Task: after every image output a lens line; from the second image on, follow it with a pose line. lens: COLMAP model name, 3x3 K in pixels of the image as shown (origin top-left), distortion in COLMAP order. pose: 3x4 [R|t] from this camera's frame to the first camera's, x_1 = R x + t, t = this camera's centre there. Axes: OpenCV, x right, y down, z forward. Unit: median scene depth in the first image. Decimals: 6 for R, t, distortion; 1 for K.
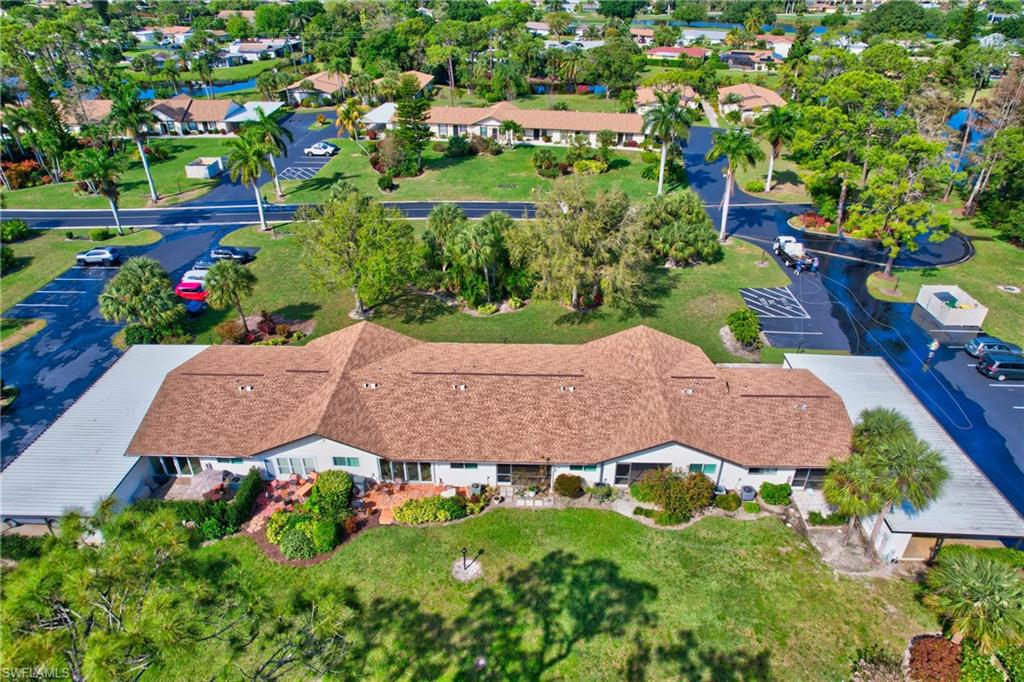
lens RADIAL K [[655.1, 0, 512.0], [0, 655.1, 341.0], [0, 0, 1]] dist [-0.108936, 0.064331]
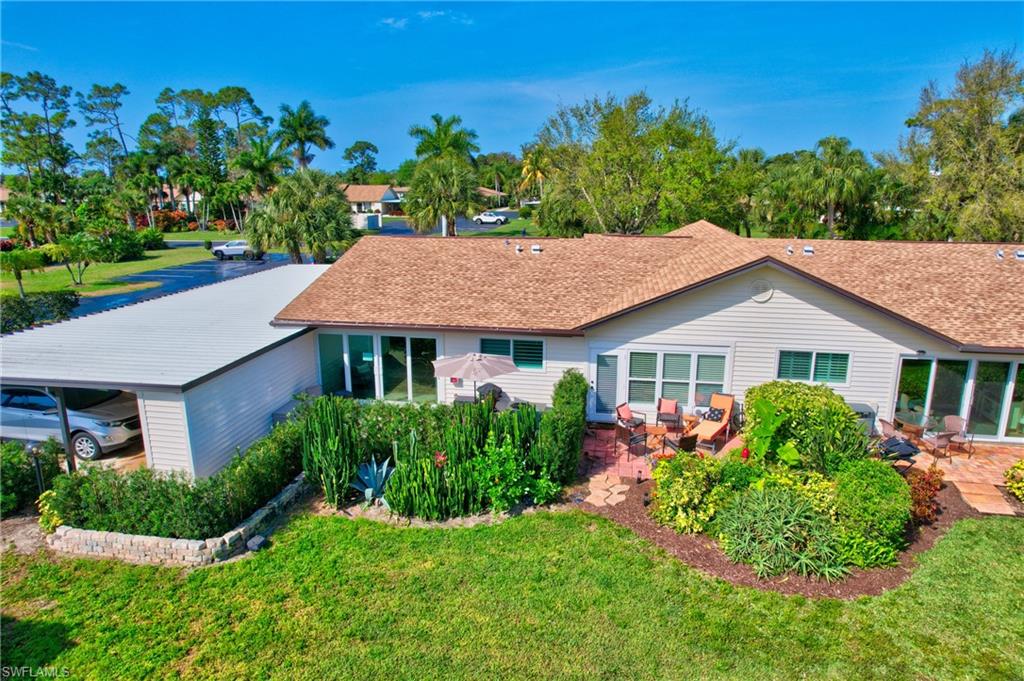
lens RADIAL K [[655.1, 0, 512.0], [0, 655.1, 340.5], [0, 0, 1]] dist [-0.108936, 0.064331]
pose [[0.988442, 0.033365, -0.147881, -0.211302], [-0.073353, 0.958948, -0.273930, 0.162577], [0.132670, 0.281611, 0.950312, 0.335371]]
